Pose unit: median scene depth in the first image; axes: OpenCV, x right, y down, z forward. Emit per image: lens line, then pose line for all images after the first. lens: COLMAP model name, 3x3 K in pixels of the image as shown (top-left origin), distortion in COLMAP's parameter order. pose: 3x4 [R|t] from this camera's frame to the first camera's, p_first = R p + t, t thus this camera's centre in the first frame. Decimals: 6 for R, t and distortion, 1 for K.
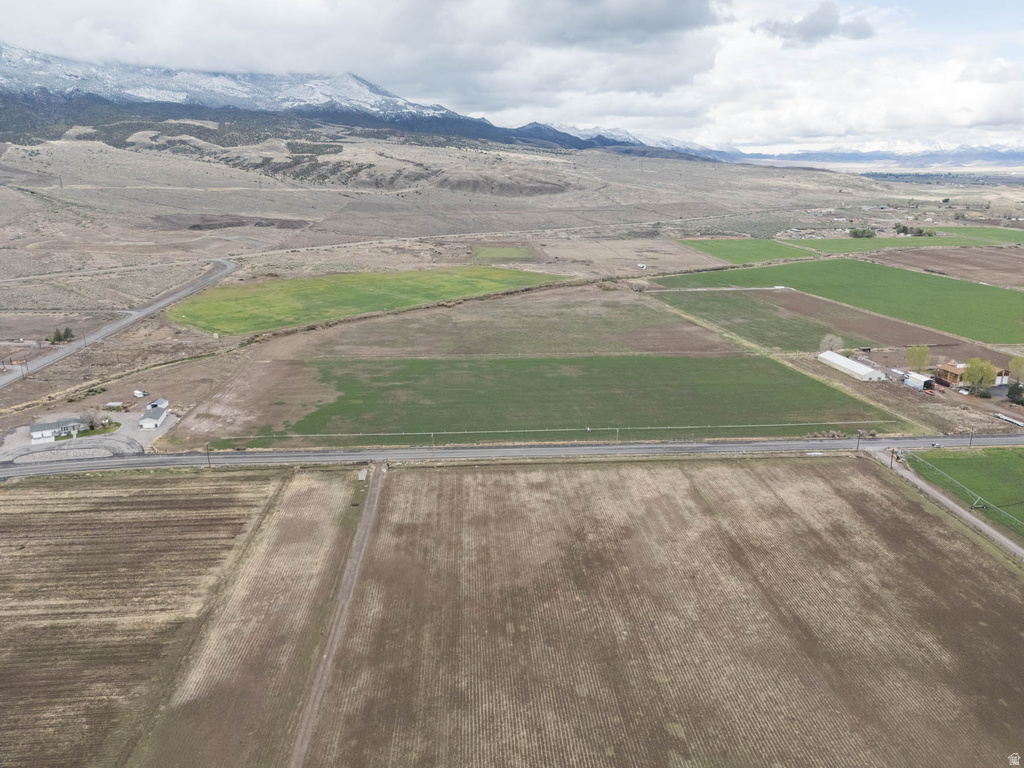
lens RADIAL K [[750.1, 0, 509.7], [0, 750.1, 362.1], [0, 0, 1]] dist [0.080226, -0.069377]
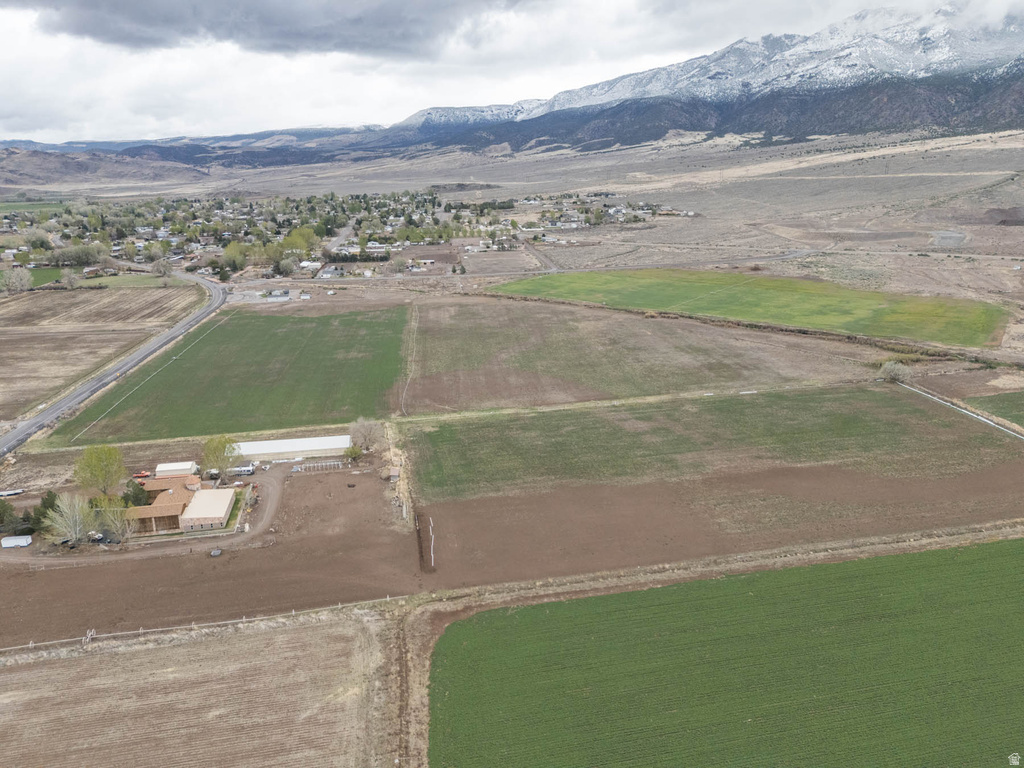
lens RADIAL K [[750.1, 0, 513.0], [0, 750.1, 359.7], [0, 0, 1]] dist [0.080226, -0.069377]
pose [[0.043934, 0.251407, -0.966884, 1.386678], [-0.232939, 0.943721, 0.234799, -0.353095], [0.971498, 0.214909, 0.100024, 1.394034]]
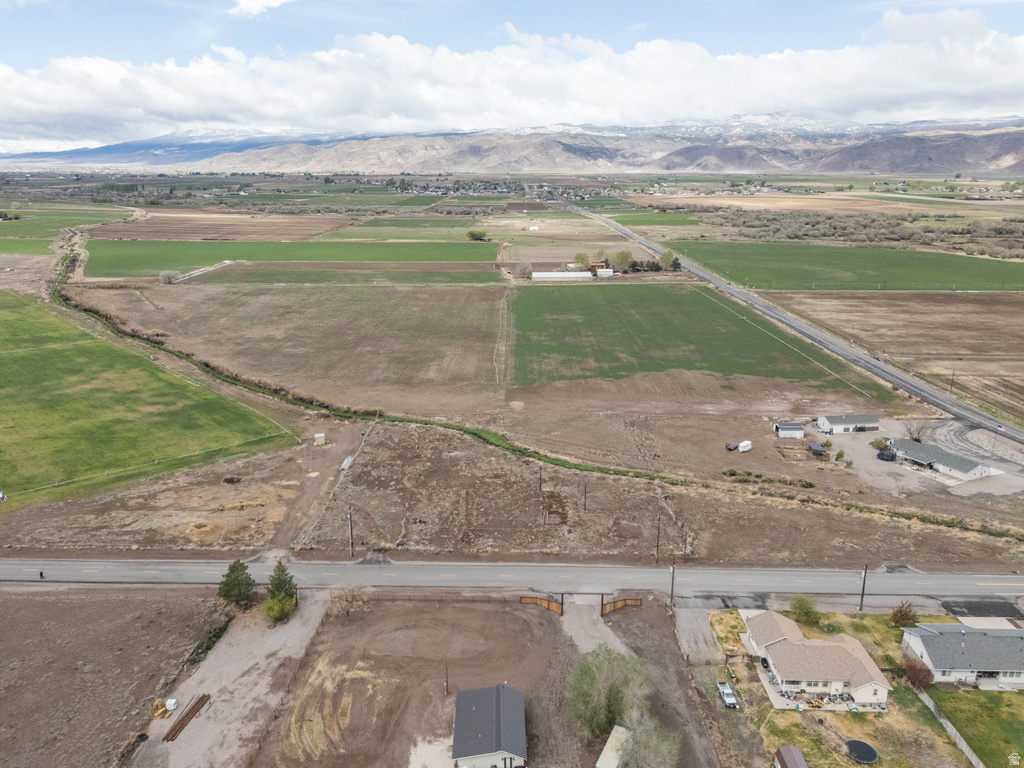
lens RADIAL K [[750.1, 0, 506.7], [0, 750.1, 380.0], [0, 0, 1]] dist [0.080226, -0.069377]
pose [[0.073462, -0.264561, 0.961567, -1.166080], [0.241268, 0.940247, 0.240263, -0.215499], [-0.967674, 0.214345, 0.132902, 1.197279]]
